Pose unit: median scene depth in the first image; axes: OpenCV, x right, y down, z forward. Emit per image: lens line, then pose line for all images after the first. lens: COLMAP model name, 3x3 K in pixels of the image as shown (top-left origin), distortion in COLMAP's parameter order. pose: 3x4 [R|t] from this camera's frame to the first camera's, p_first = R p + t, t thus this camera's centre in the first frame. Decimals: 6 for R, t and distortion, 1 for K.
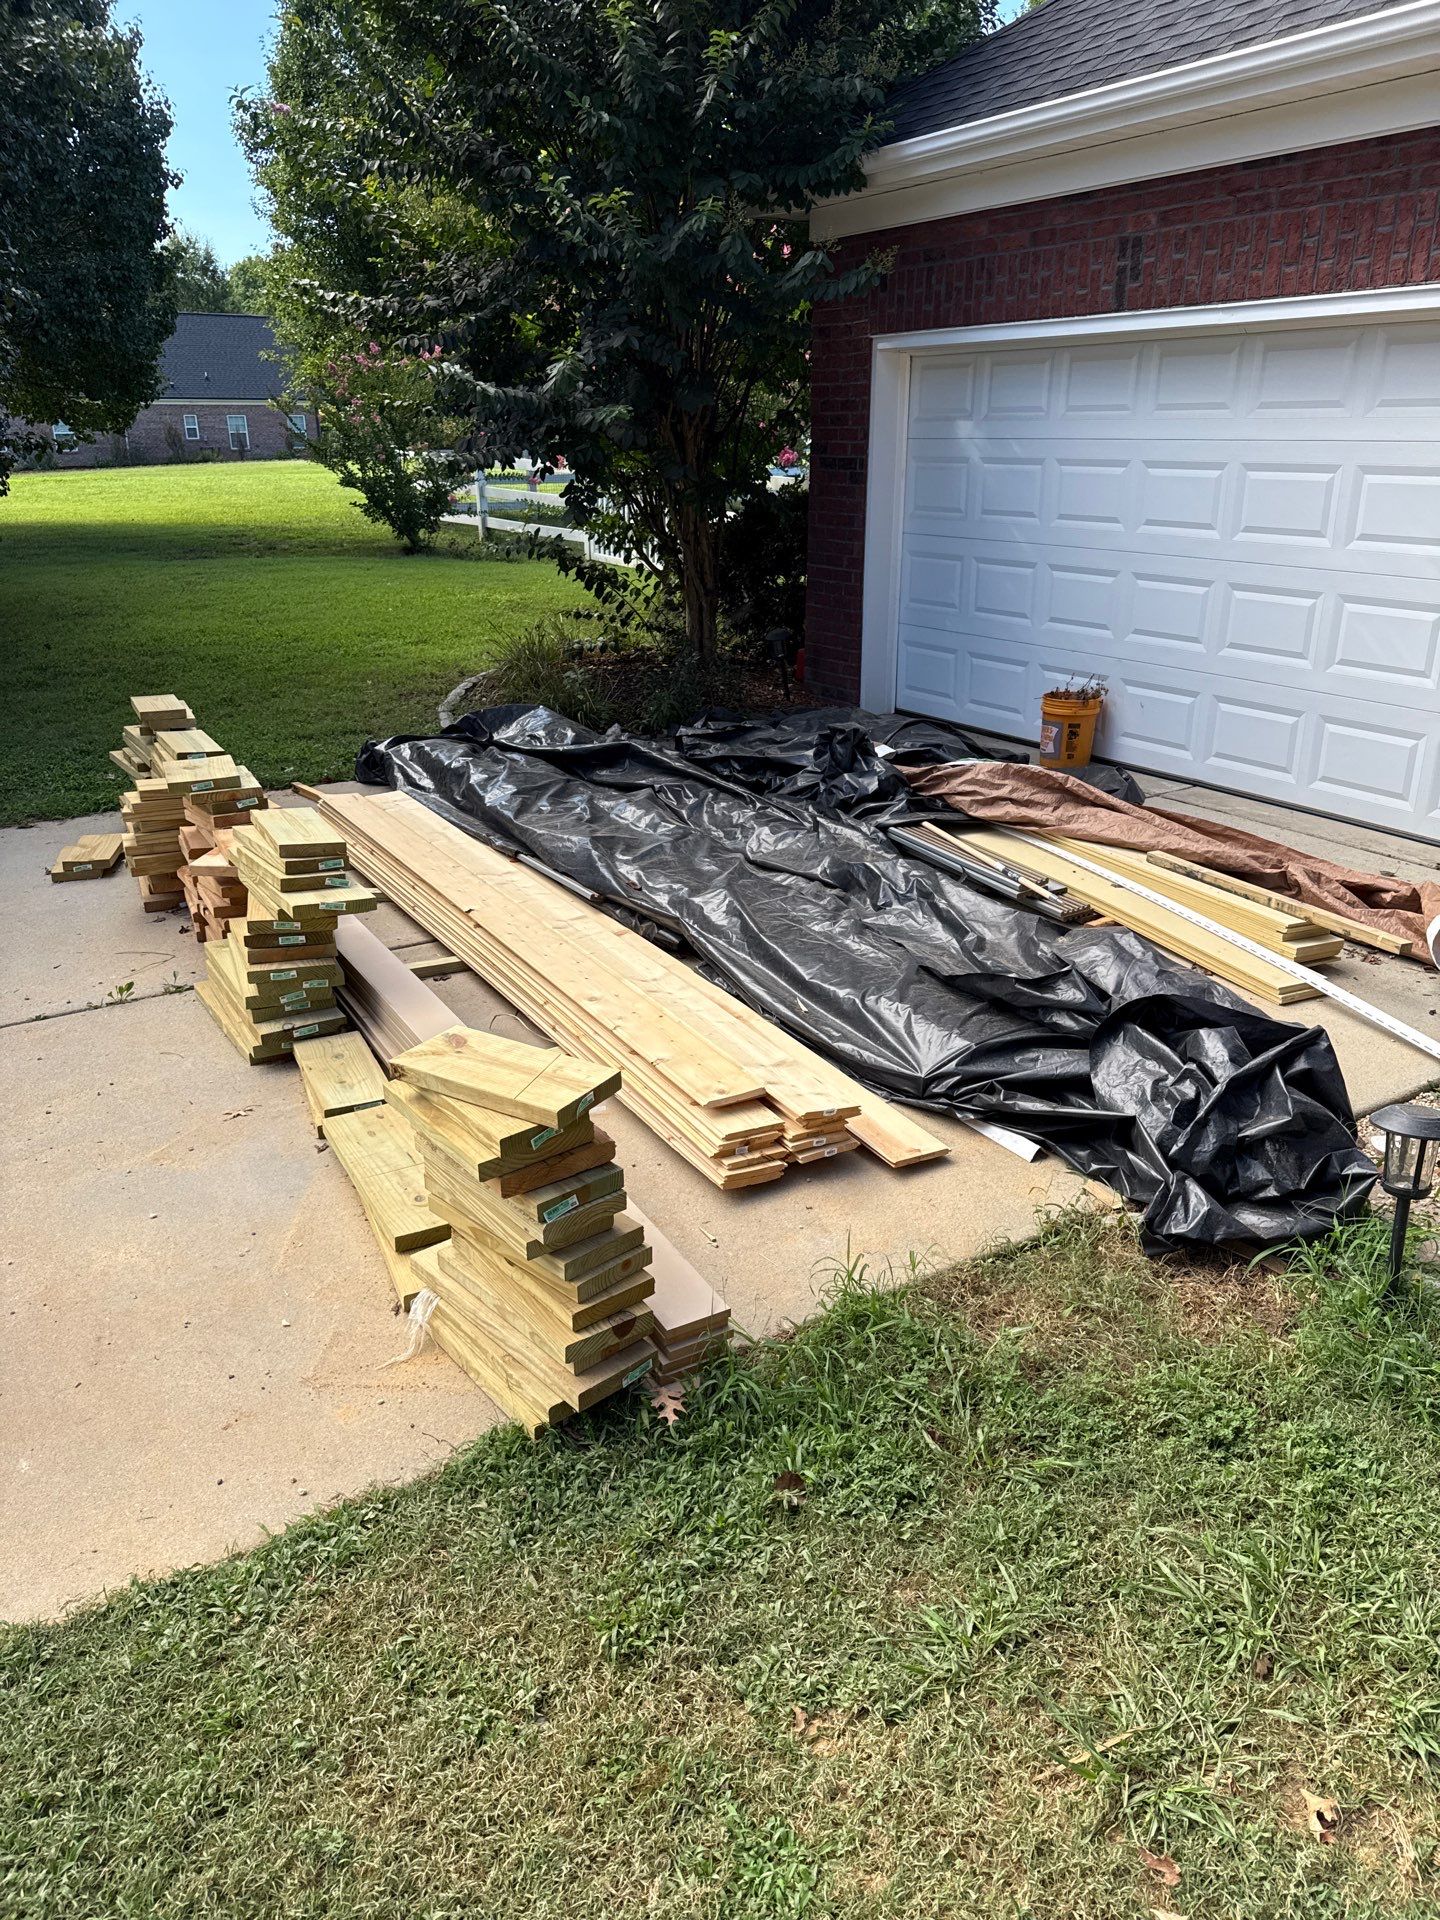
lens RADIAL K [[1373.4, 0, 771.0], [0, 1373.4, 984.5], [0, 0, 1]] dist [0.056165, -0.068520]
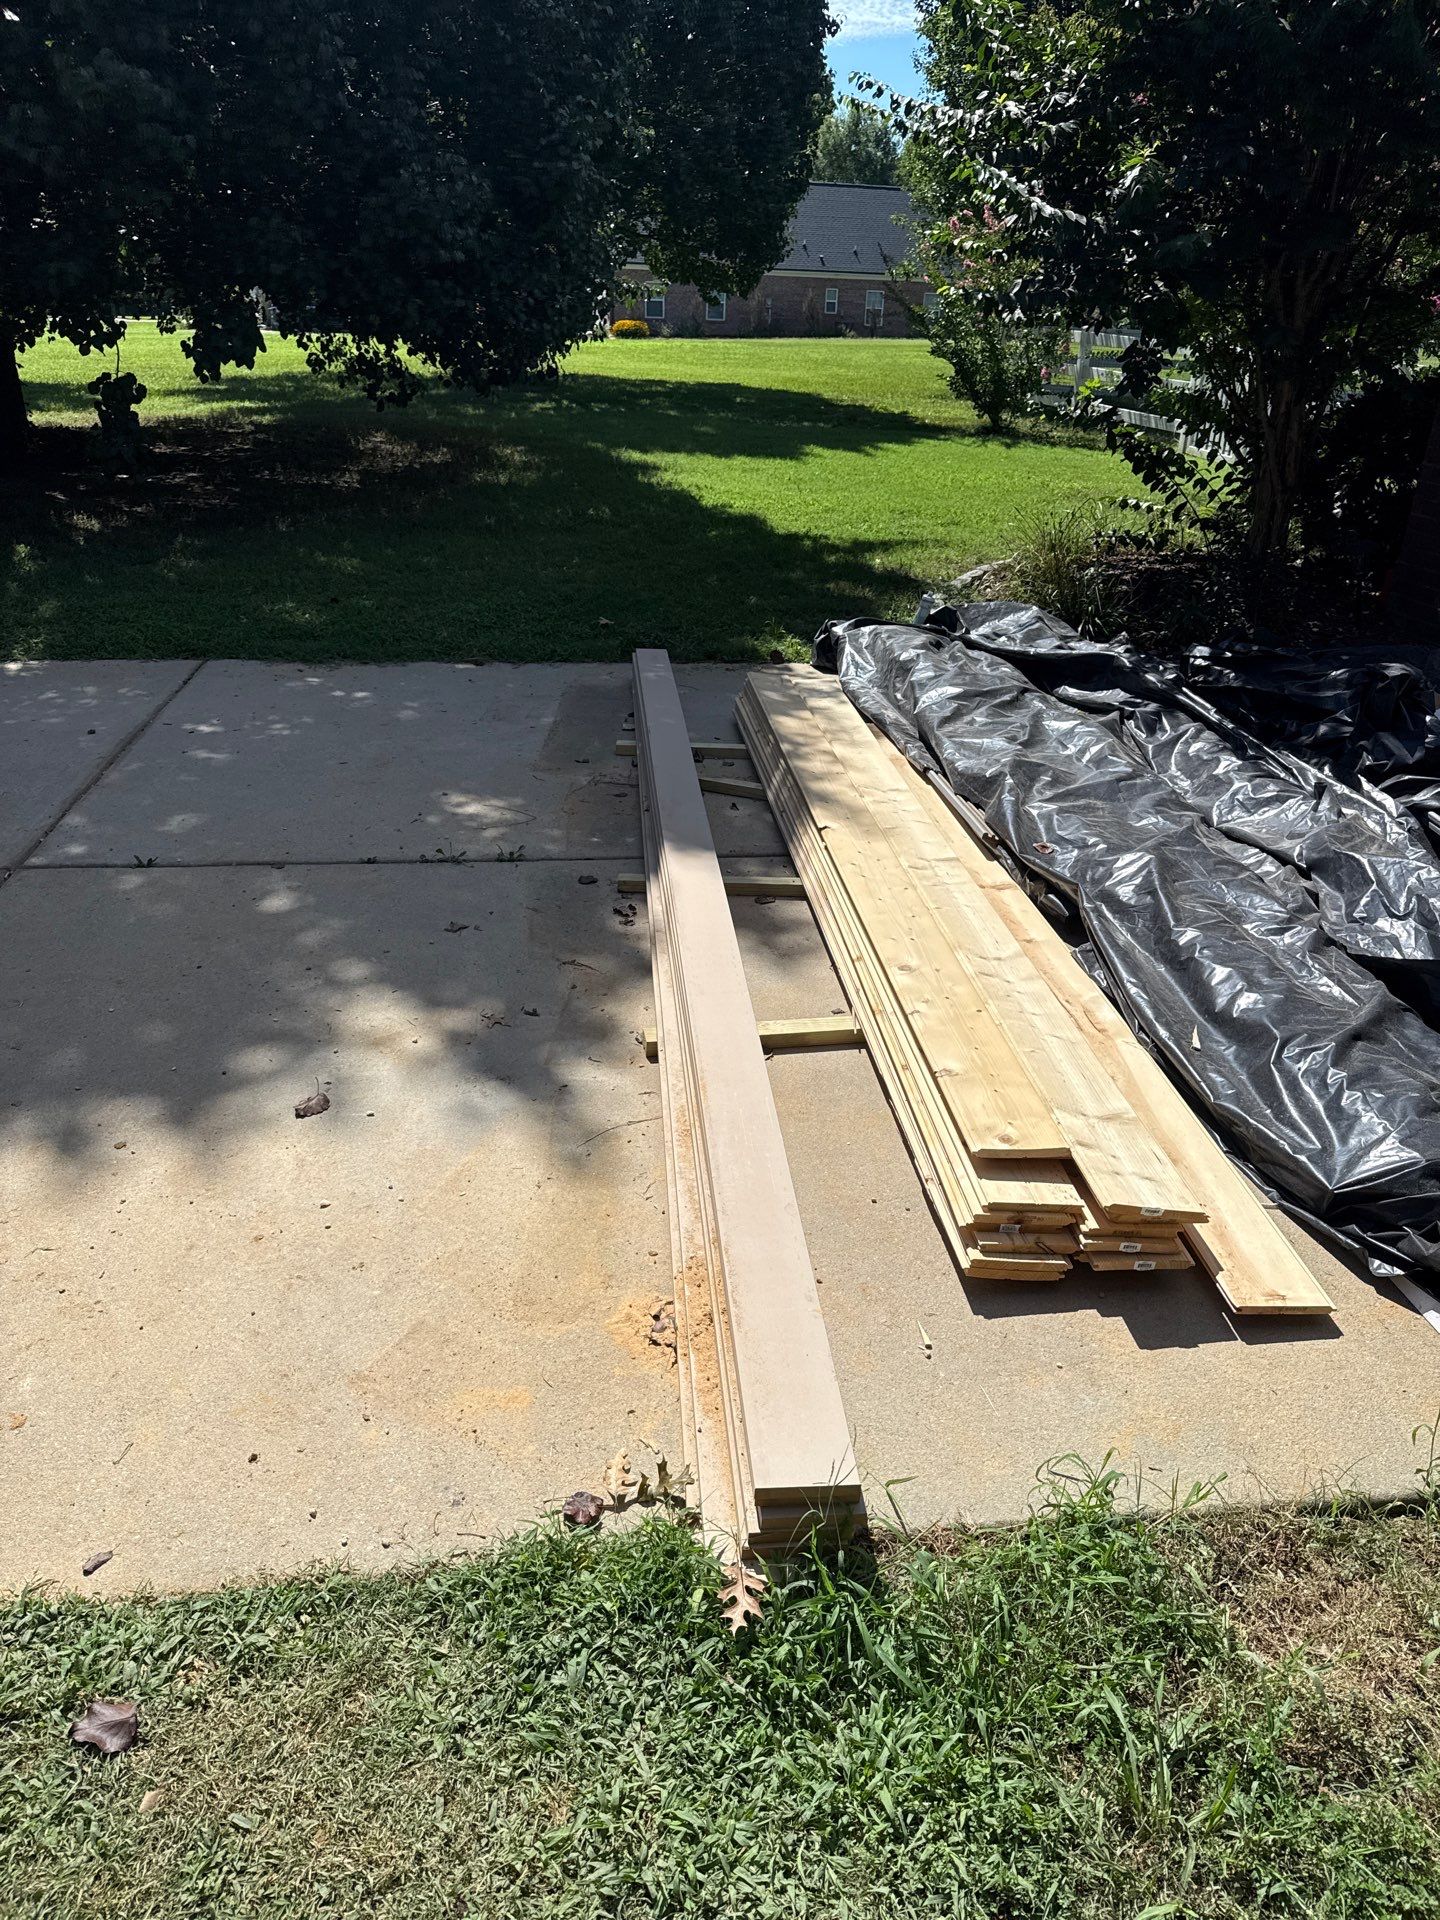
lens RADIAL K [[1373.4, 0, 771.0], [0, 1373.4, 984.5], [0, 0, 1]] dist [0.056165, -0.068520]
pose [[0.906668, 0.214087, -0.363484, 0.068694], [-0.191869, 0.976651, 0.096640, -0.033053], [0.375686, -0.017879, 0.926574, 0.212393]]
